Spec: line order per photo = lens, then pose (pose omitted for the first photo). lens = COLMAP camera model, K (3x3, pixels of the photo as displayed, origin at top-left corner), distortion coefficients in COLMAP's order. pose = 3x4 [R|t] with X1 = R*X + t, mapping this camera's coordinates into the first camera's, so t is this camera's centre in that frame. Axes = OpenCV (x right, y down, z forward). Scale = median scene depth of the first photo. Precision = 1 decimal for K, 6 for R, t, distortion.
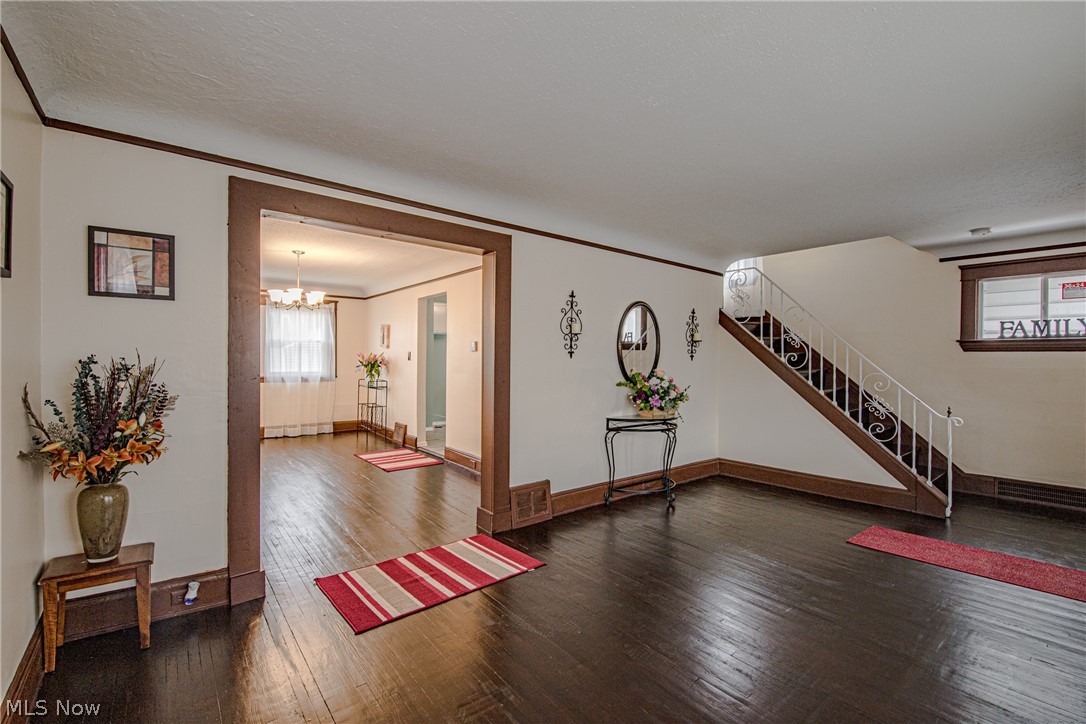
lens RADIAL K [[480.4, 0, 543.0], [0, 480.4, 362.0], [0, 0, 1]] dist [-0.000721, -0.000292]
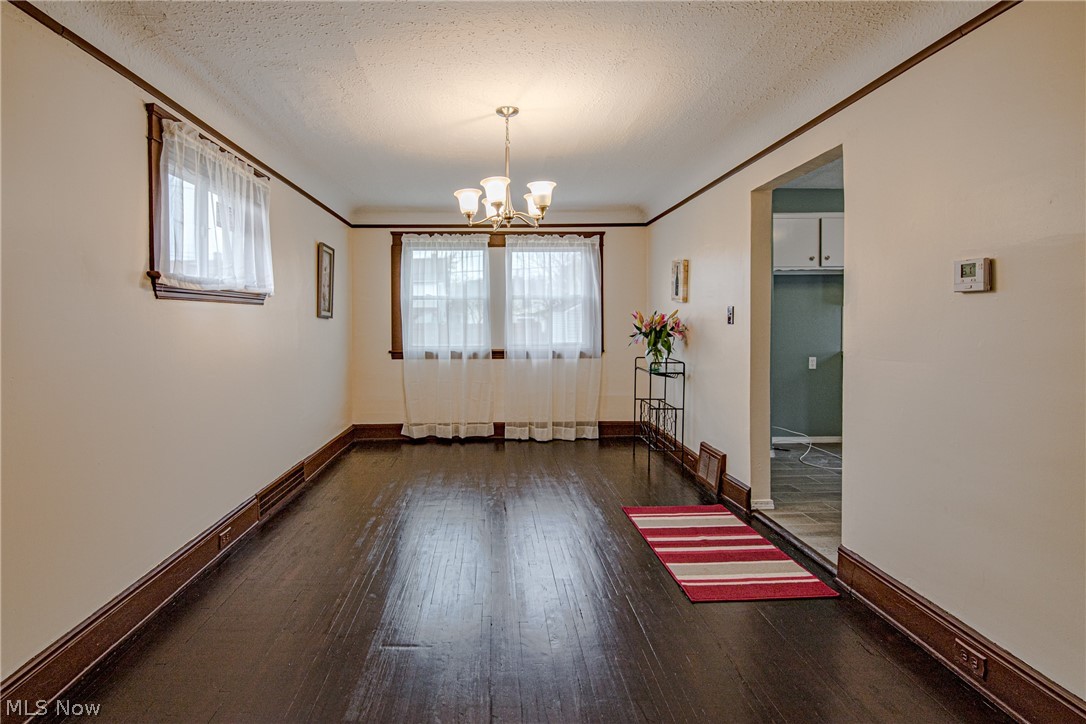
lens RADIAL K [[506.0, 0, 509.0], [0, 506.0, 326.2], [0, 0, 1]] dist [-0.001061, -0.000729]
pose [[0.803543, -0.007059, -0.595205, -0.142475], [0.007092, 0.999972, -0.002285, -0.001701], [0.595205, -0.002386, 0.803571, 0.420143]]
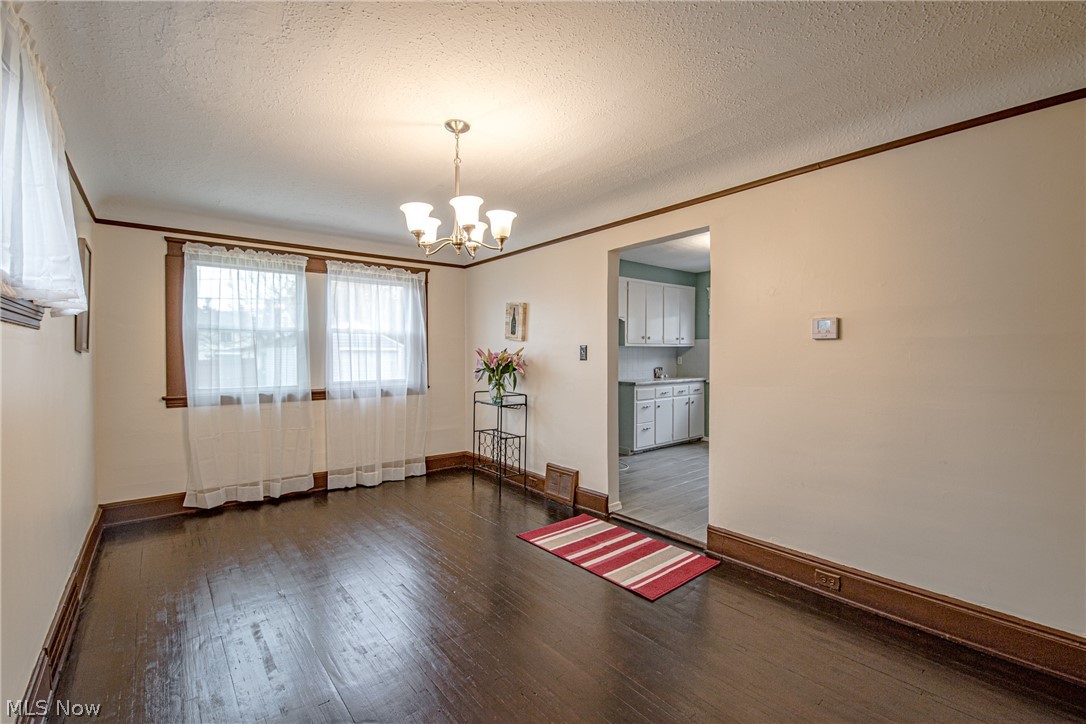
lens RADIAL K [[466.9, 0, 522.7], [0, 466.9, 361.6], [0, 0, 1]] dist [-0.000820, -0.000060]
pose [[0.999936, -0.011325, -0.000529, -0.328200], [0.011326, 0.999931, 0.003017, -0.004158], [0.000495, -0.003023, 0.999995, 0.405757]]
